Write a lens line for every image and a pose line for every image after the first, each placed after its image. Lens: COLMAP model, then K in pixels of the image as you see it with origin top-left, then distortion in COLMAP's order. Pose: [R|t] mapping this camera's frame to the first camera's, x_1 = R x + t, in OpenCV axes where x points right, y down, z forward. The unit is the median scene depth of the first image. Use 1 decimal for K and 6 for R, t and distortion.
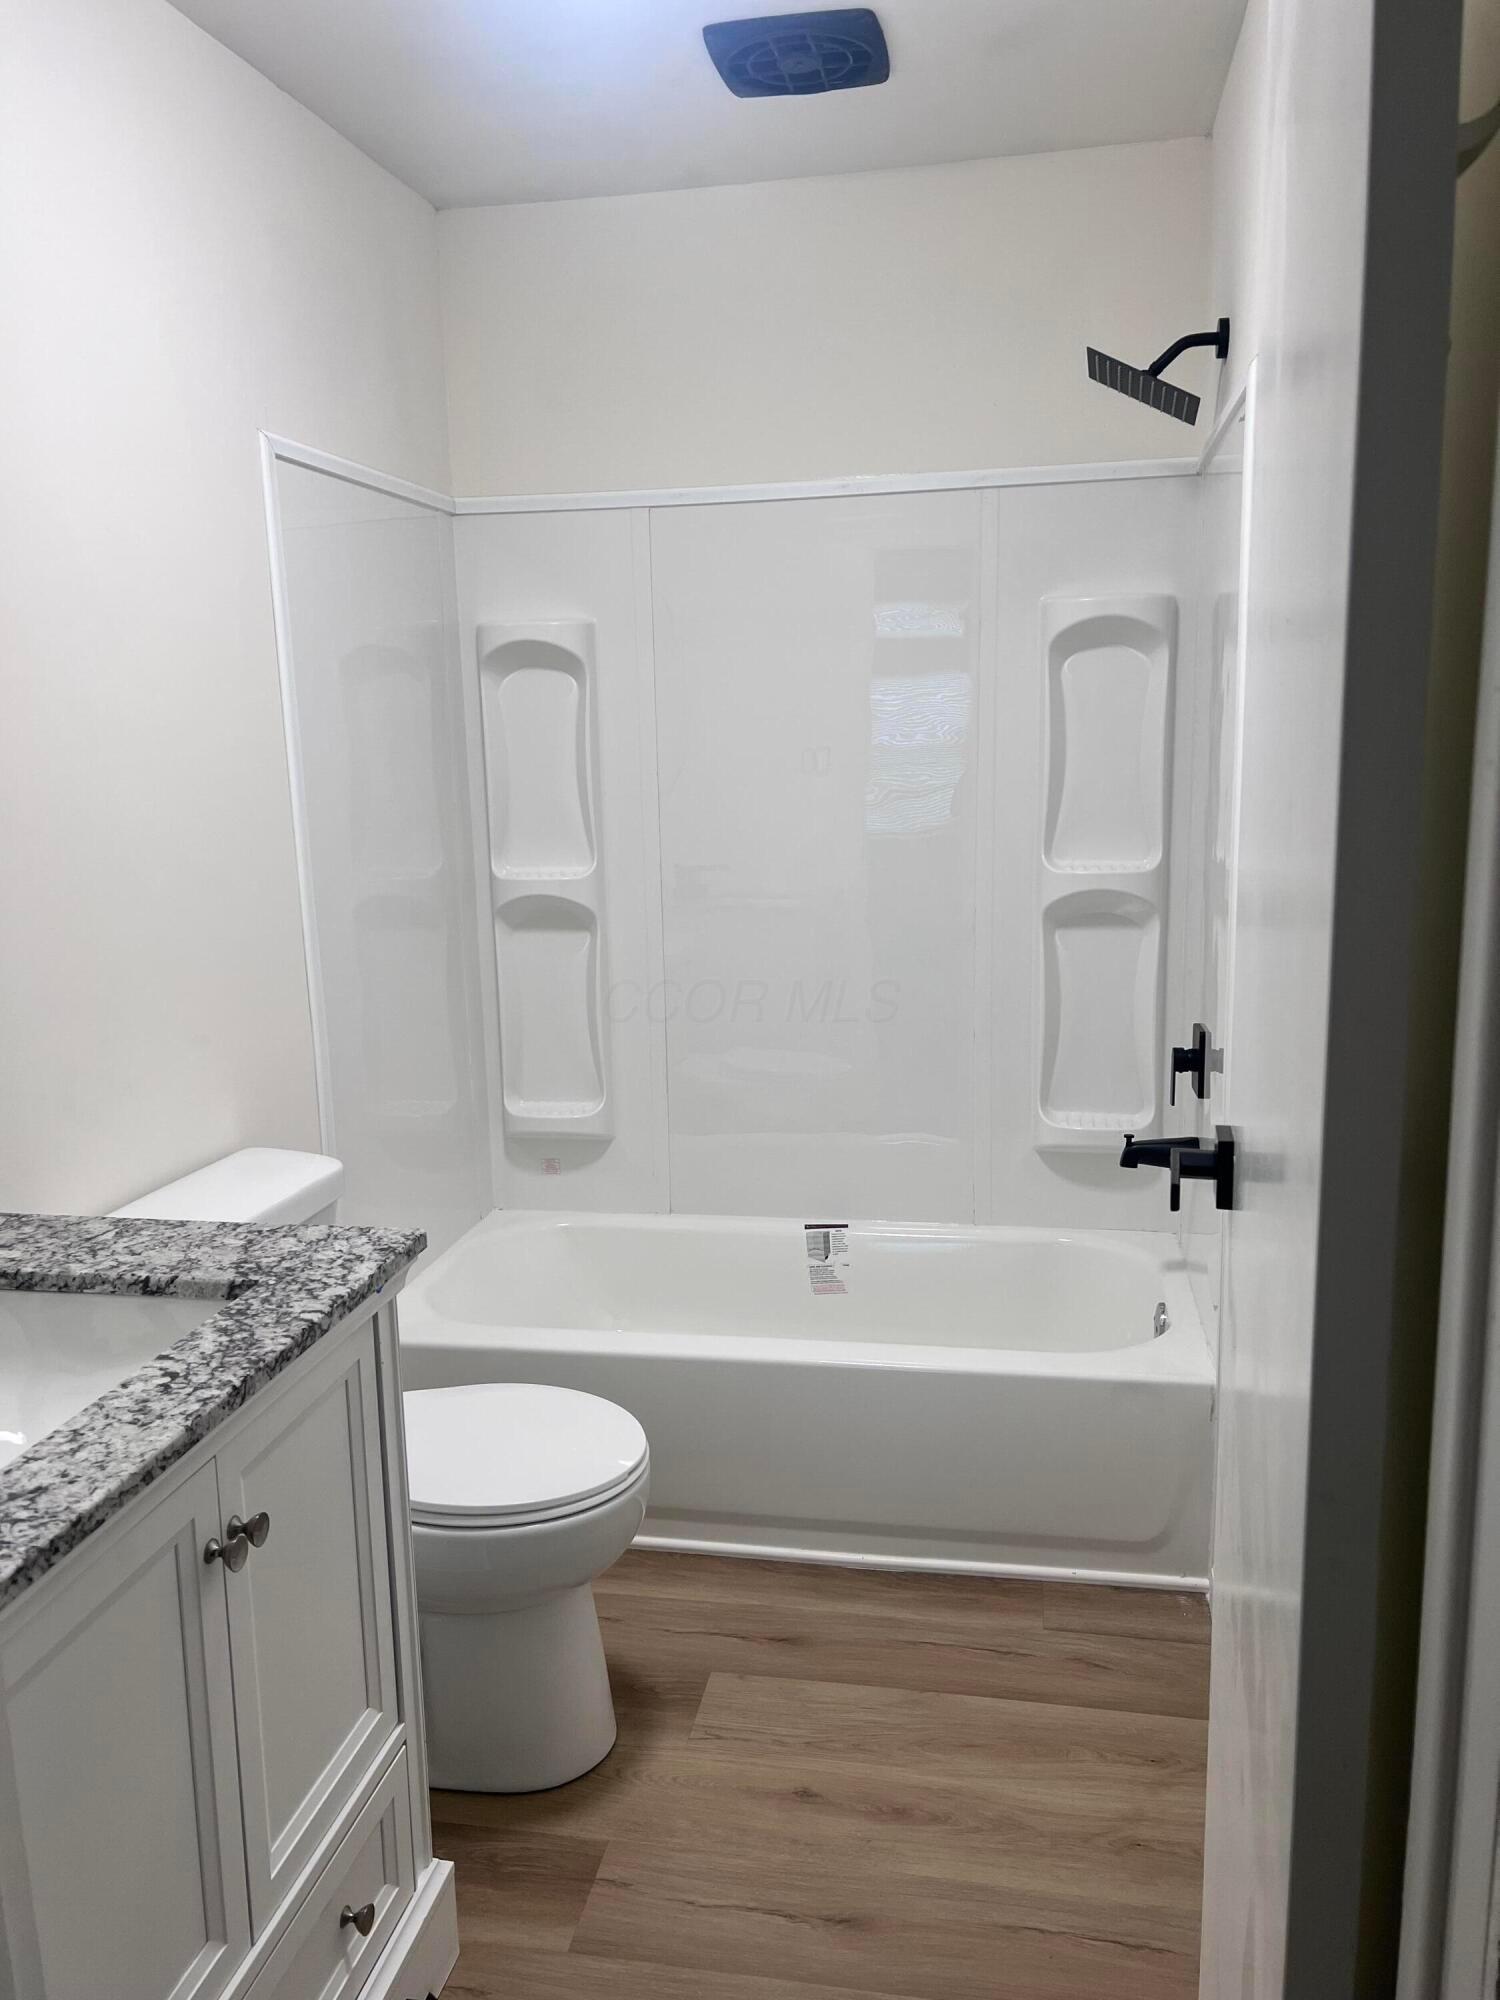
lens RADIAL K [[1526.6, 0, 754.5], [0, 1526.6, 994.3], [0, 0, 1]] dist [0.016384, -0.020364]
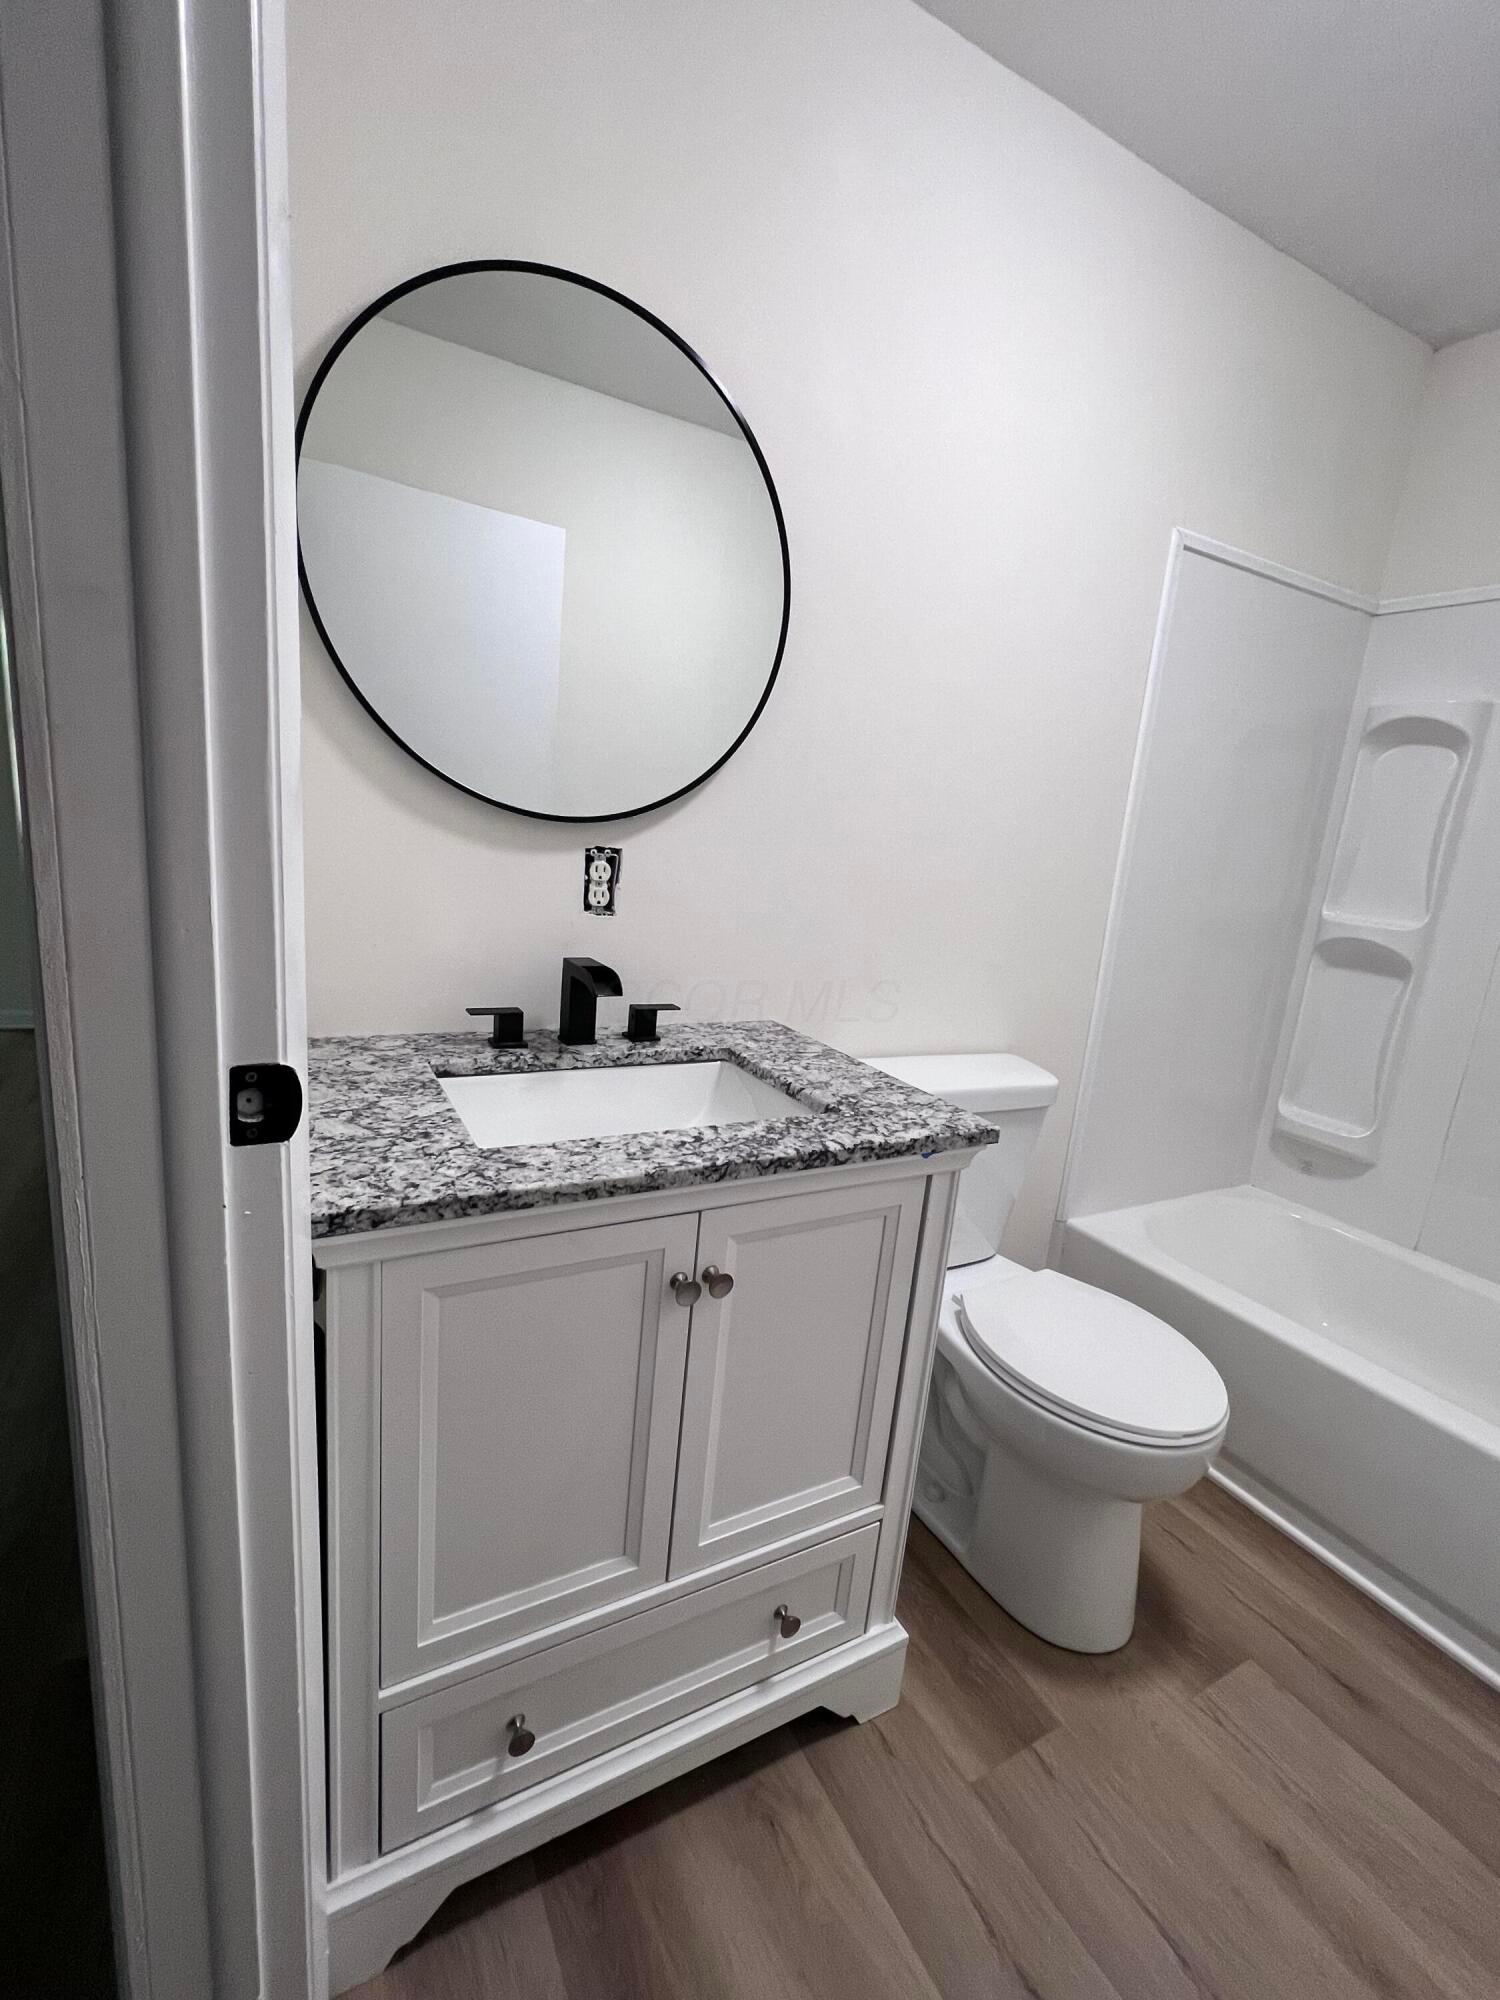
lens RADIAL K [[858.6, 0, 738.1], [0, 858.6, 1001.7], [0, 0, 1]] dist [-0.004480, -0.000209]
pose [[0.622704, 0.234405, -0.746521, 0.121109], [-0.235584, 0.965968, 0.106800, 0.043342], [0.746150, 0.109364, 0.656735, 0.440741]]
